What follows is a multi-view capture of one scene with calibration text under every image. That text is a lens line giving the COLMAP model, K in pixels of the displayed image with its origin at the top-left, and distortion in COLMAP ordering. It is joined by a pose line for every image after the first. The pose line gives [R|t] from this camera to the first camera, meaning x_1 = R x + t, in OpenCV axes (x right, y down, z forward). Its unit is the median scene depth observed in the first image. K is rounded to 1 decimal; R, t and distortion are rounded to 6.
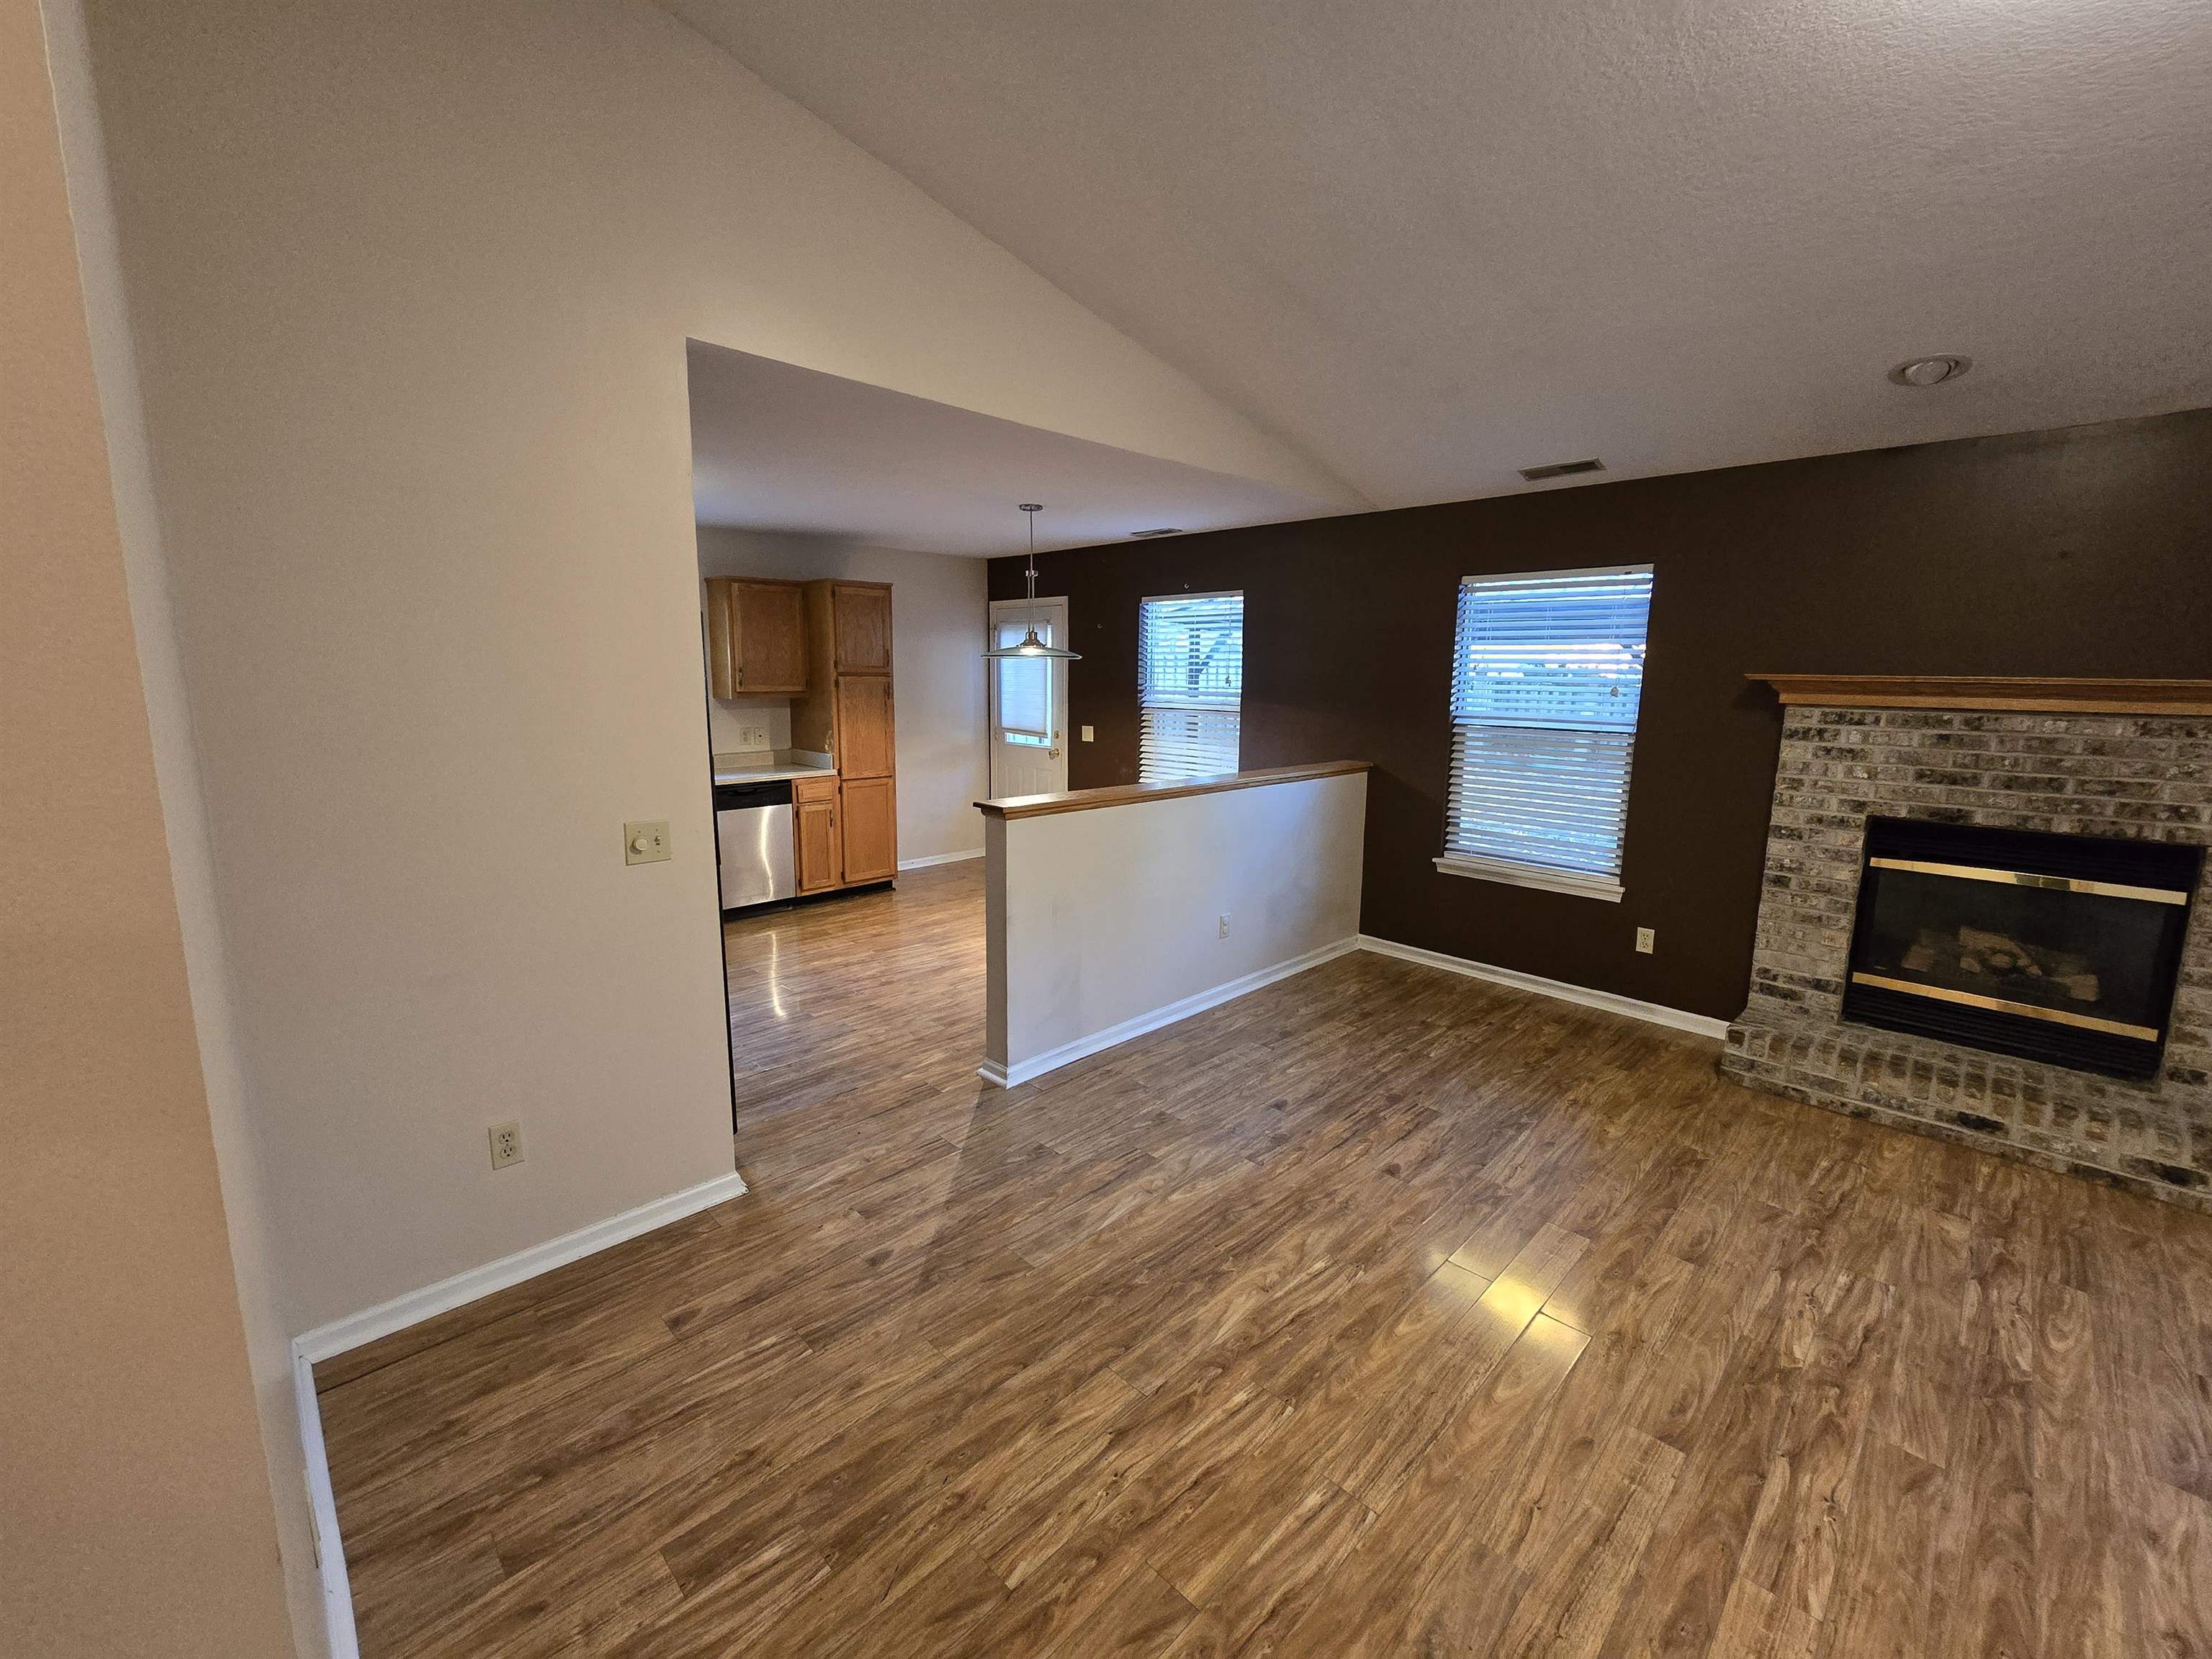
lens RADIAL K [[906.0, 0, 1102.5], [0, 906.0, 812.4], [0, 0, 1]] dist [-0.002691, 0.000378]
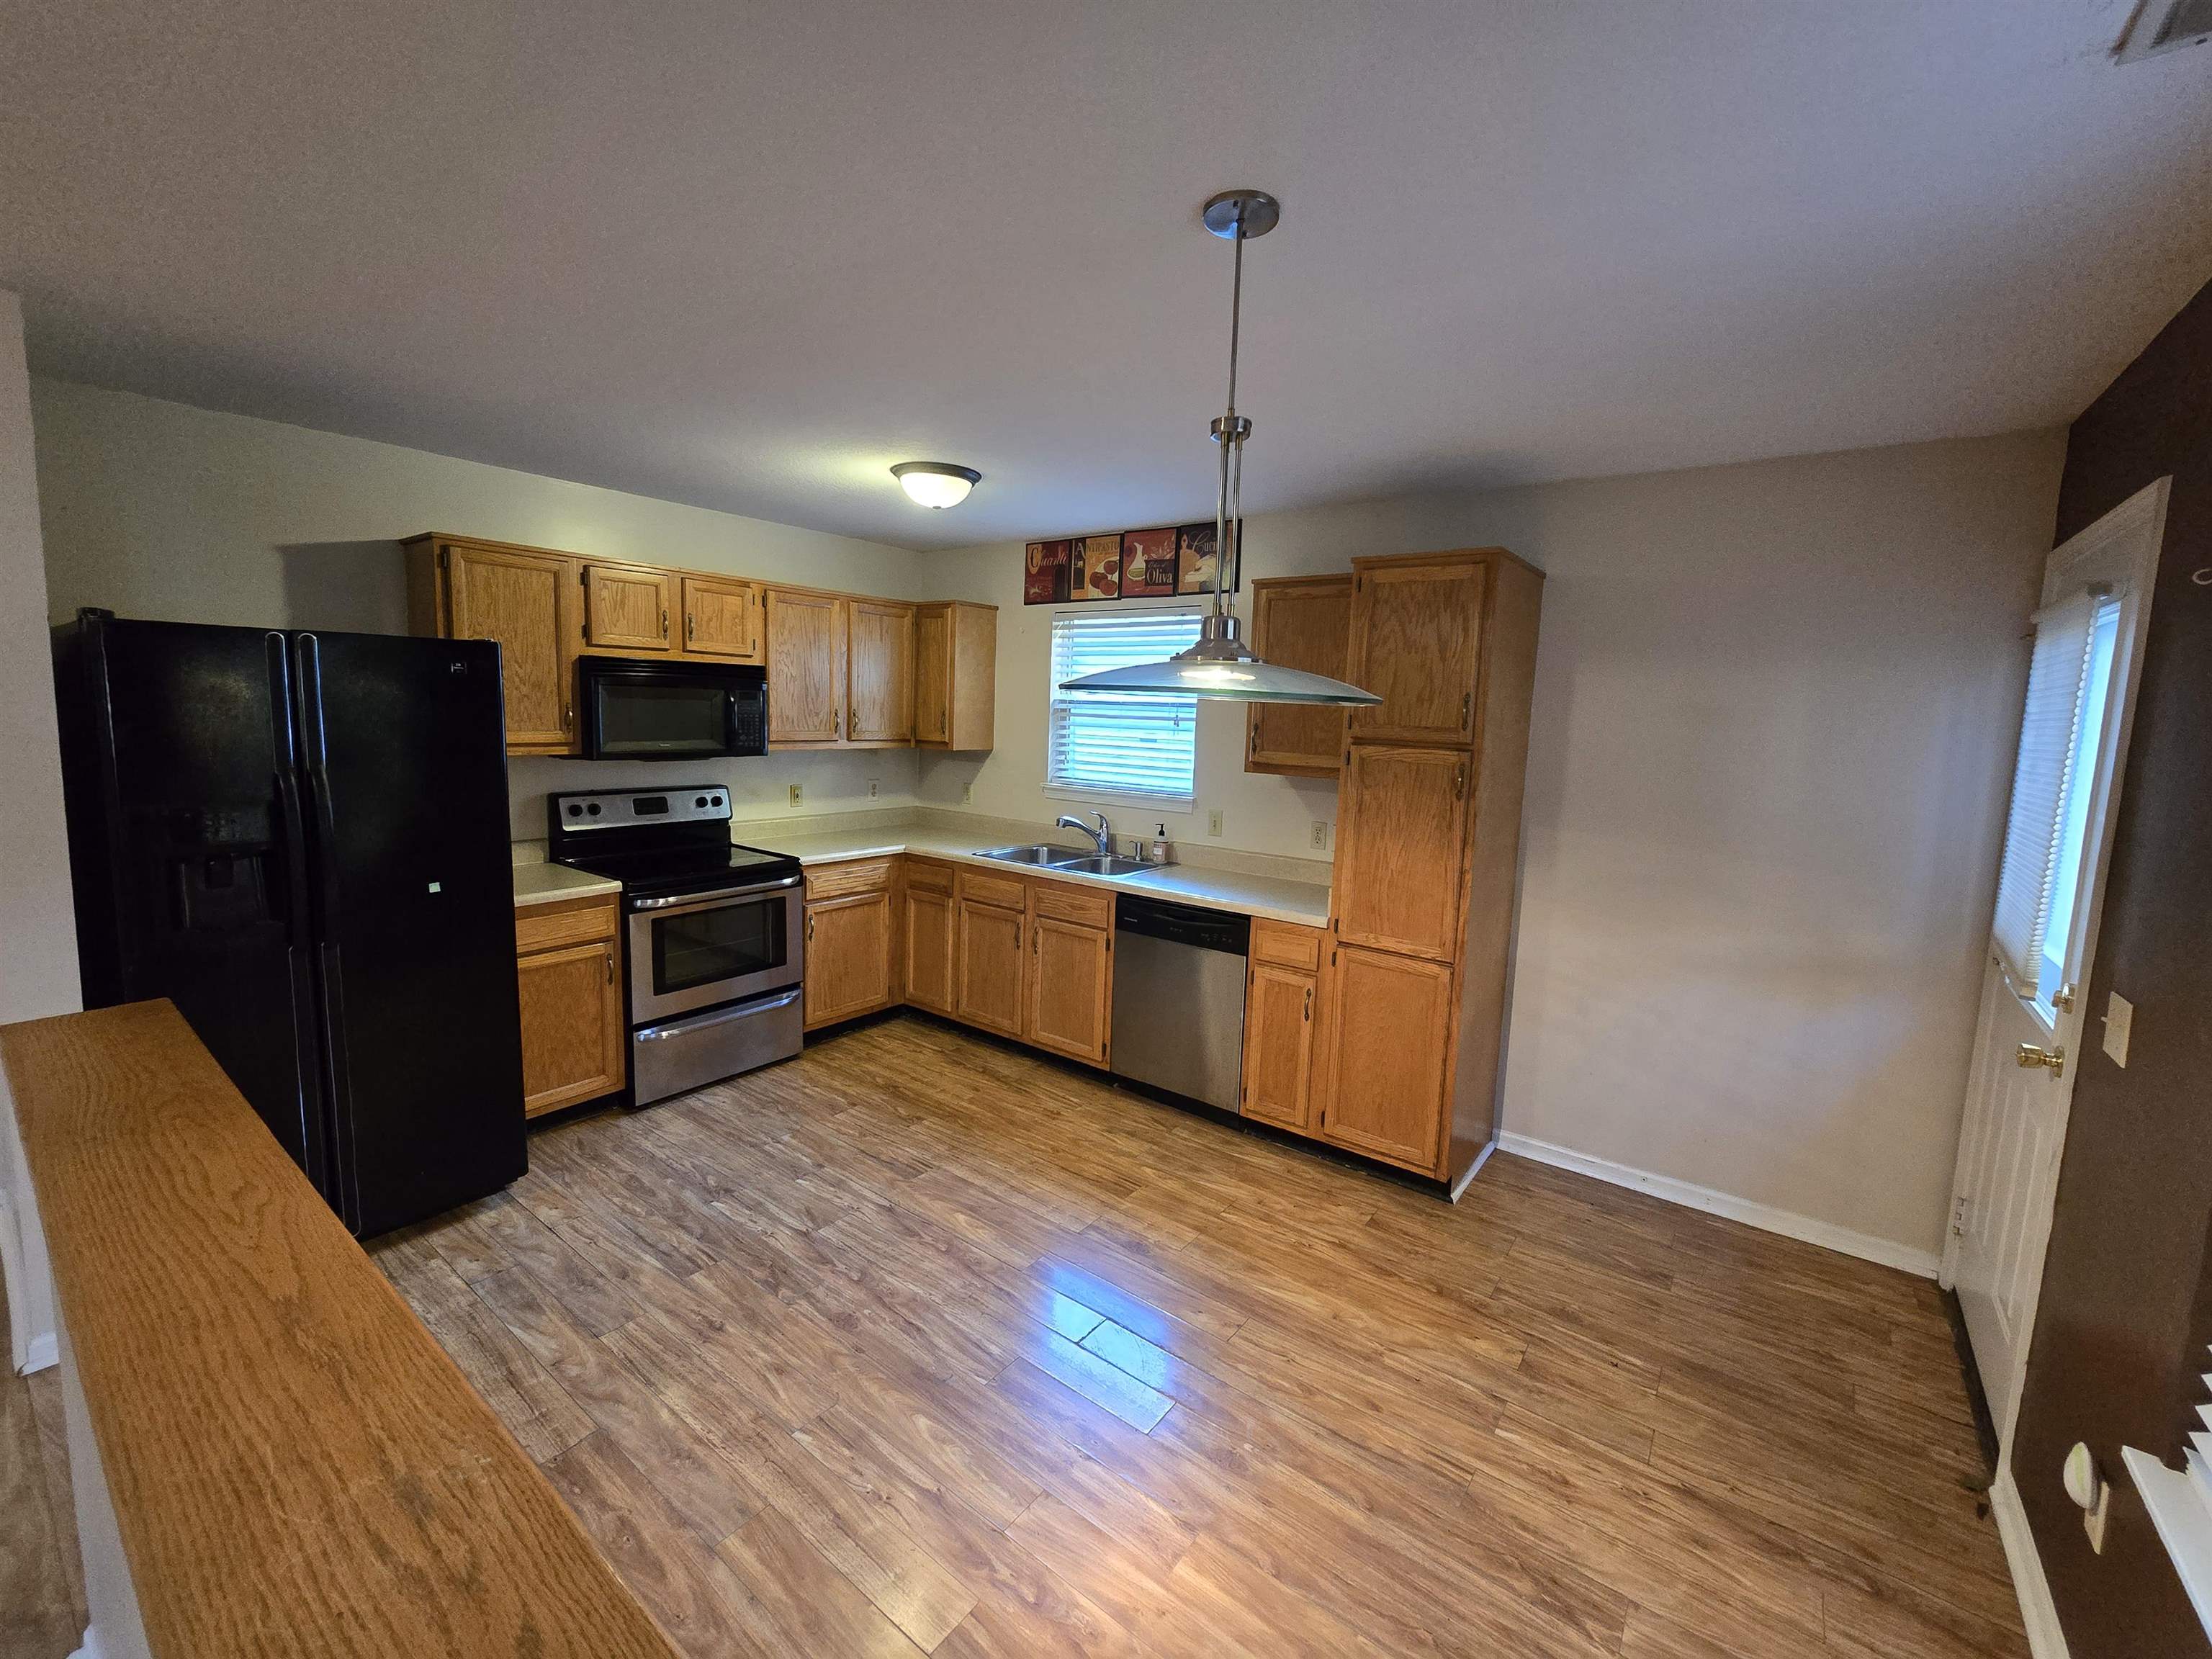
lens RADIAL K [[904.8, 0, 1101.1], [0, 904.8, 809.9], [0, 0, 1]] dist [0.001613, -0.002818]
pose [[0.145619, 0.109433, -0.983270, 0.340363], [-0.186640, 0.979057, 0.081324, -0.218873], [0.971576, 0.171675, 0.162994, 1.325982]]
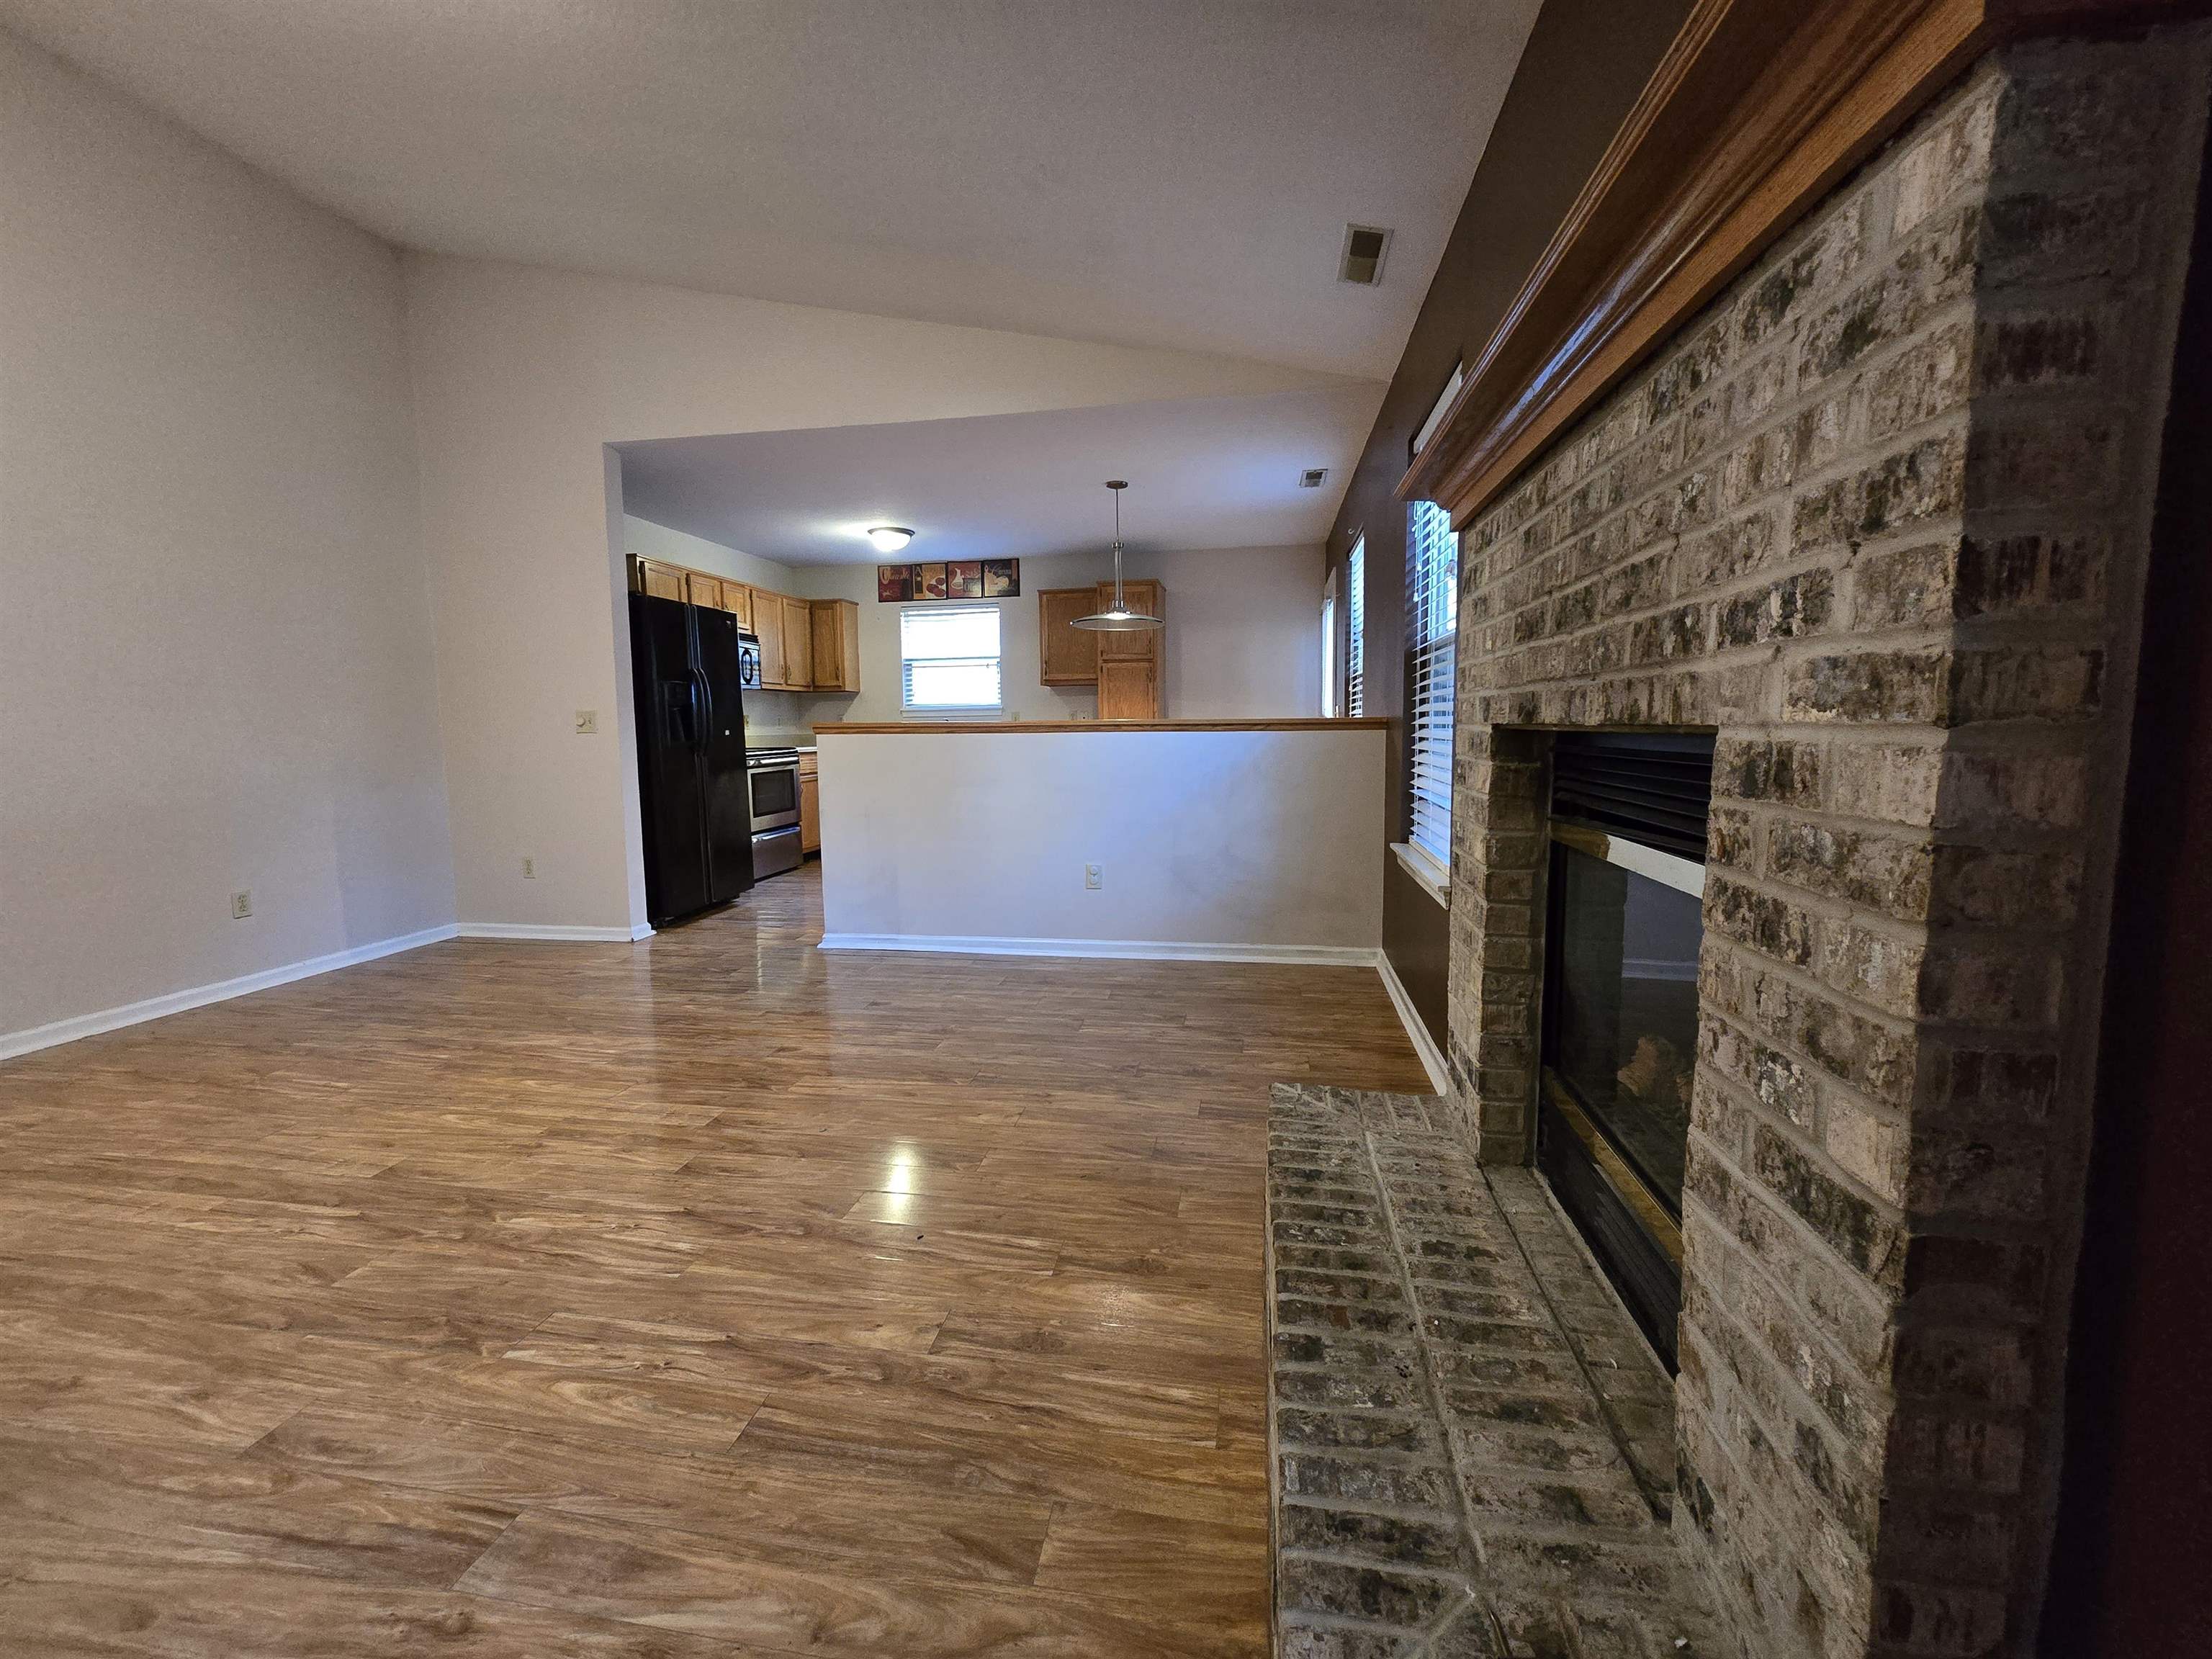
lens RADIAL K [[904.8, 0, 1101.1], [0, 904.8, 809.9], [0, 0, 1]] dist [0.001613, -0.002818]
pose [[0.584003, 0.060539, -0.809491, 1.132983], [-0.109083, 0.994023, -0.004357, 0.074584], [0.804389, 0.090846, 0.587116, 0.552454]]
